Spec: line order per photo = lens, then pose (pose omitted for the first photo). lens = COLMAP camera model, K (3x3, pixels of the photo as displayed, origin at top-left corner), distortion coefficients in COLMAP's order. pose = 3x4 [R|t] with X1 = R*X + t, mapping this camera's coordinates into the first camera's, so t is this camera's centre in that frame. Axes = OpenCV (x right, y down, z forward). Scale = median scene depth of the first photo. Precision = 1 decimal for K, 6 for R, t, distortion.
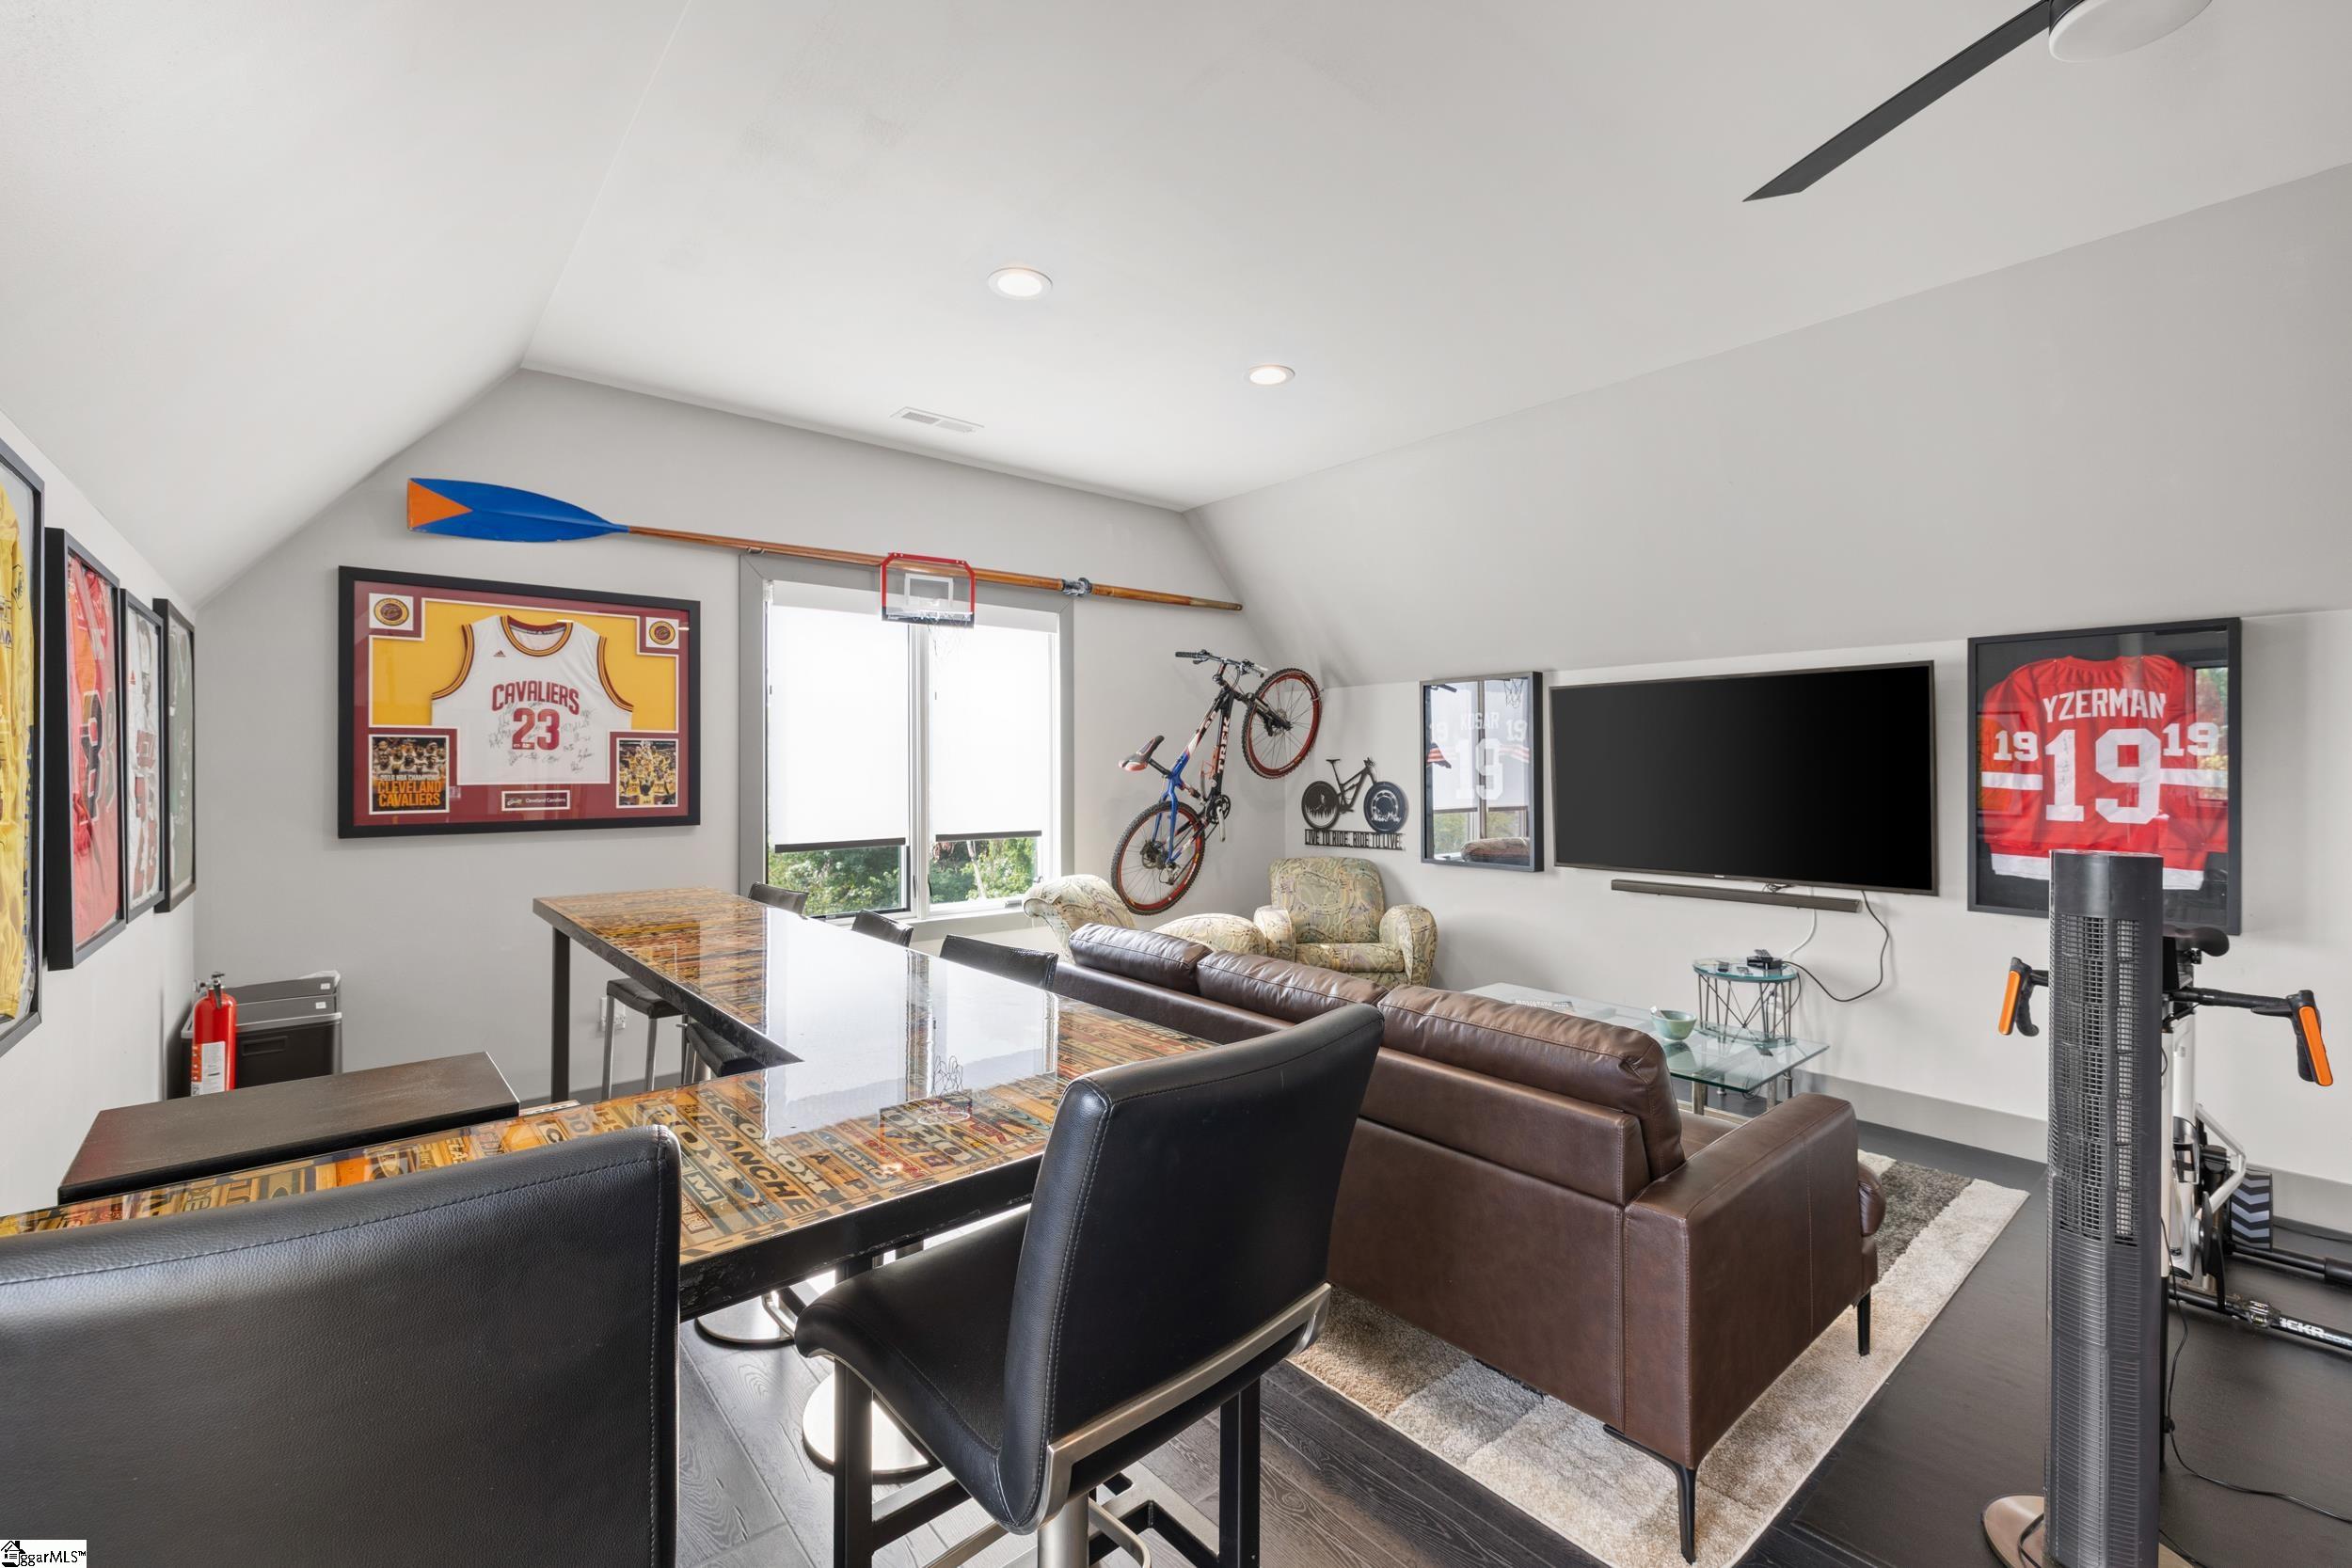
lens RADIAL K [[990.4, 0, 1168.8], [0, 990.4, 767.9], [0, 0, 1]] dist [0.004368, 0.000138]
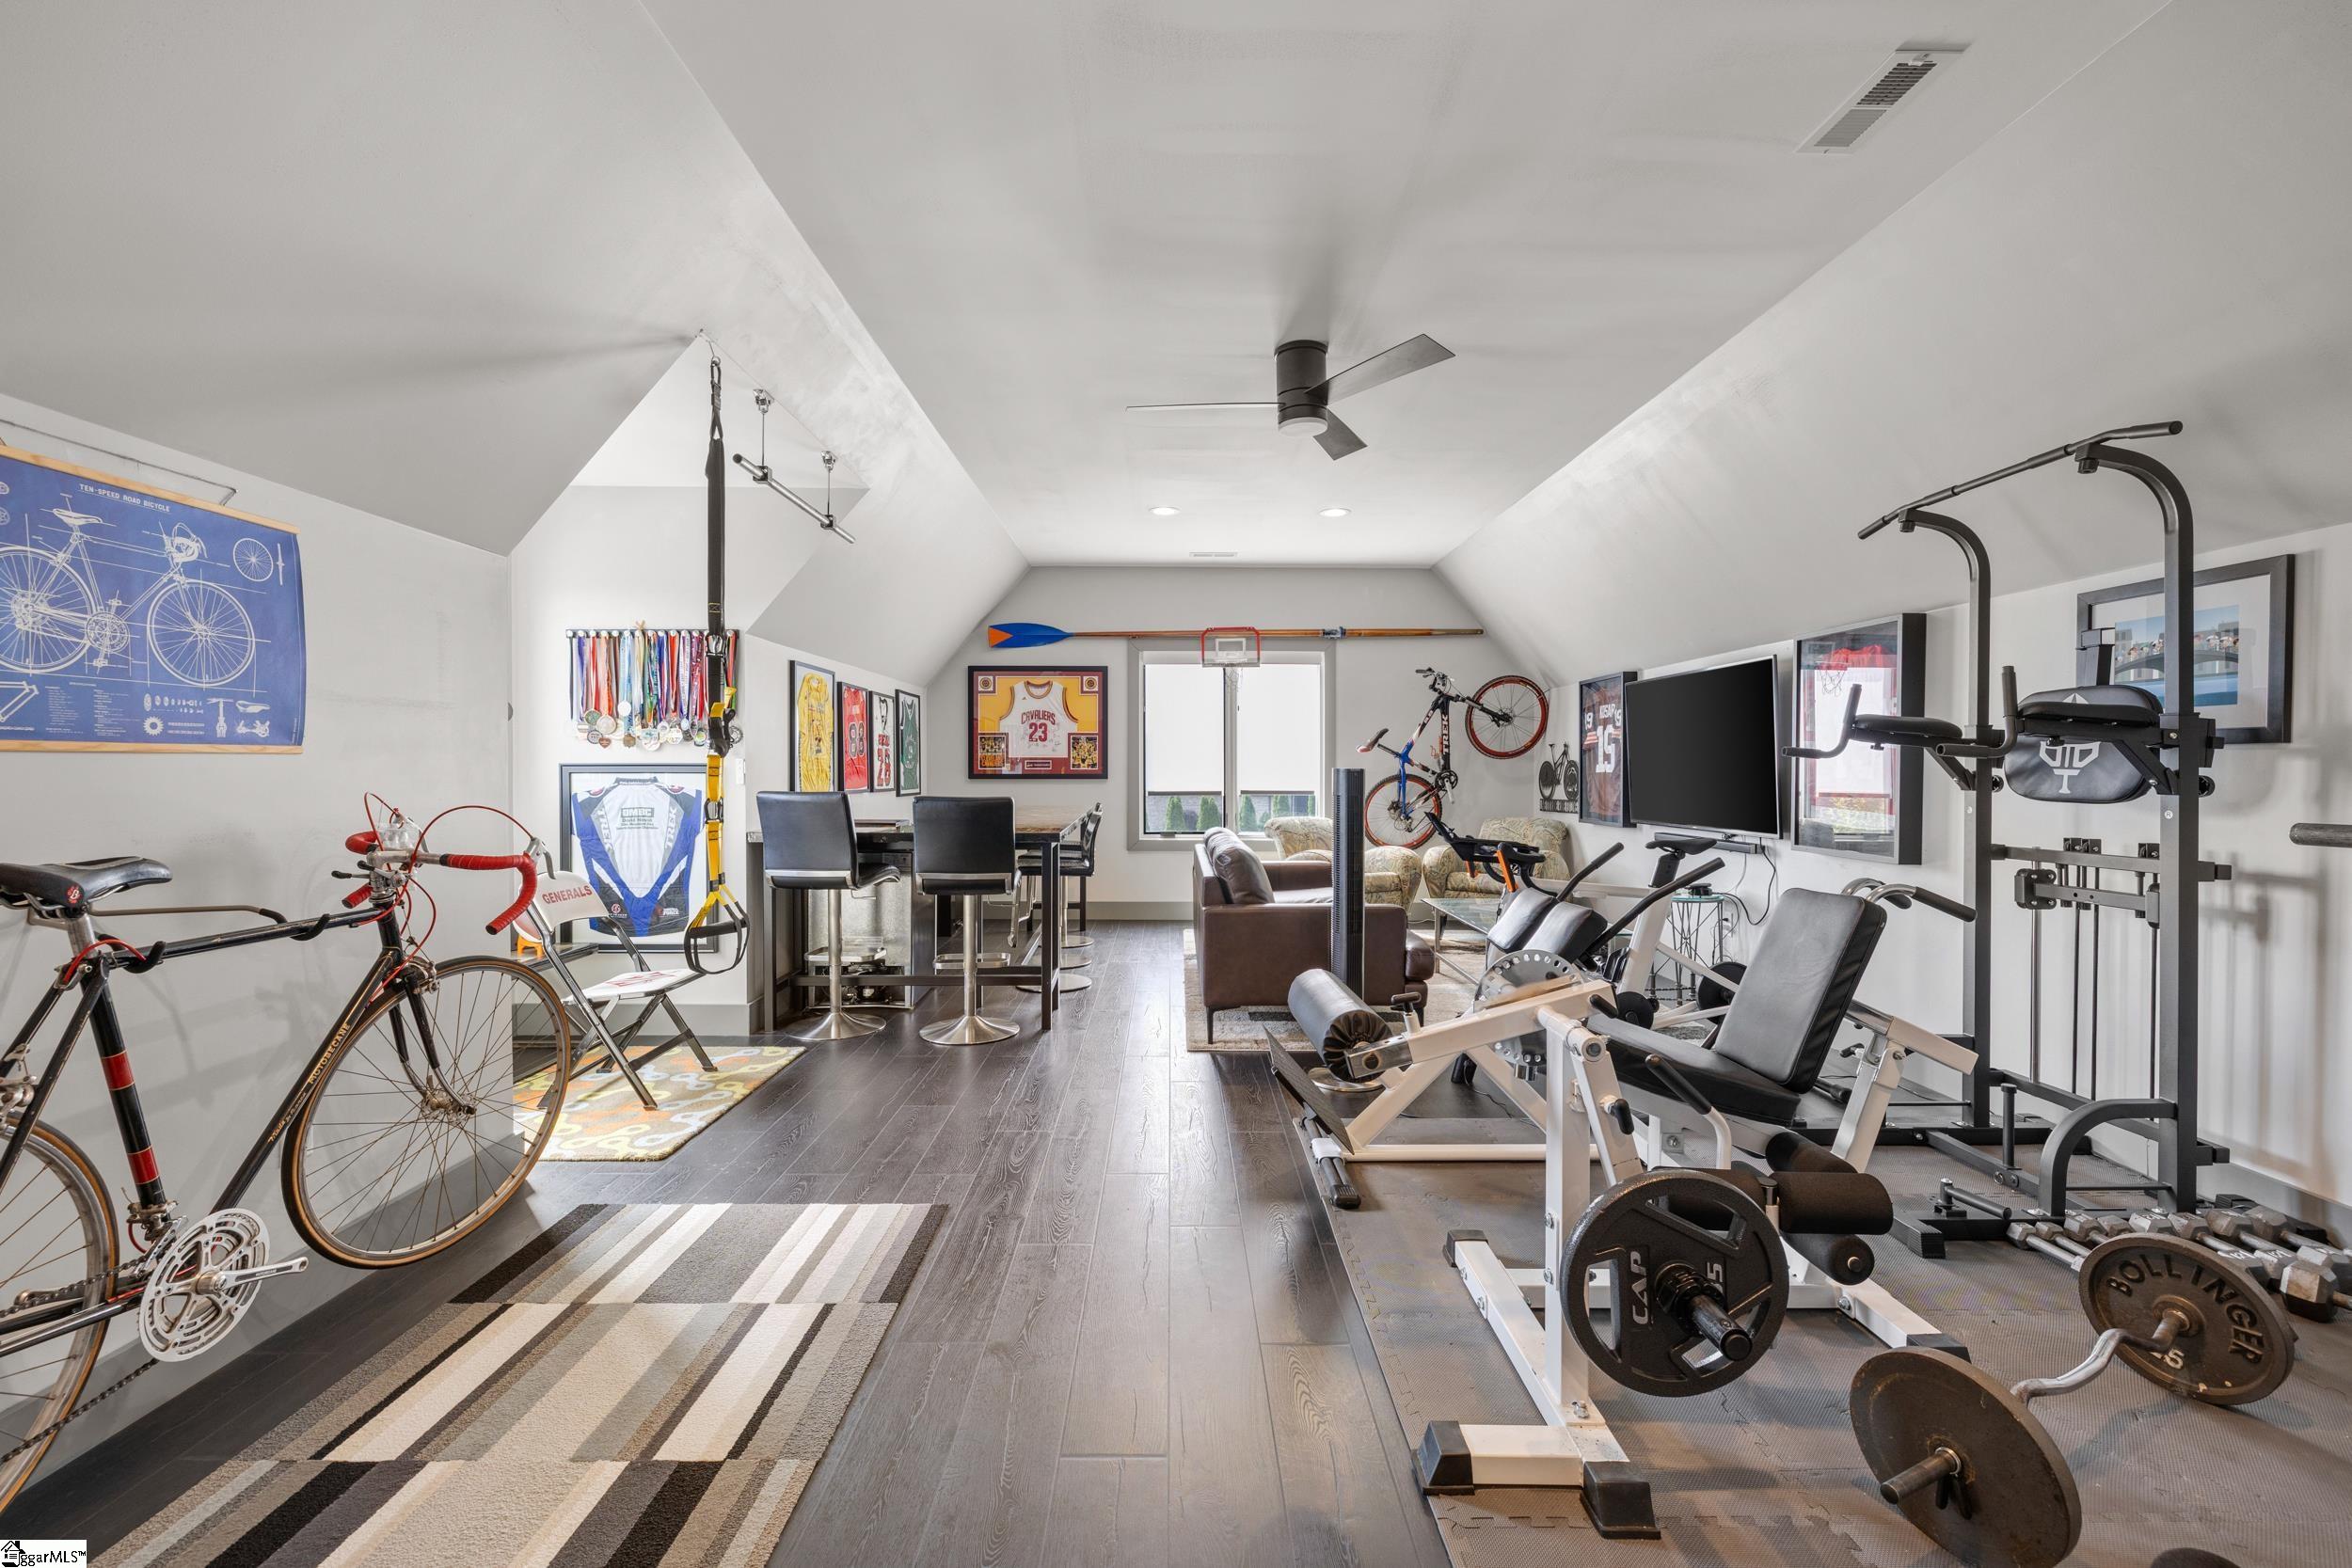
lens RADIAL K [[990.4, 0, 1179.9], [0, 990.4, 782.4], [0, 0, 1]] dist [0.004368, 0.000138]
pose [[0.773807, 0.010088, -0.633342, 0.759061], [-0.003441, 0.999925, 0.011723, 0.034603], [0.633413, -0.006892, 0.773784, -0.372787]]
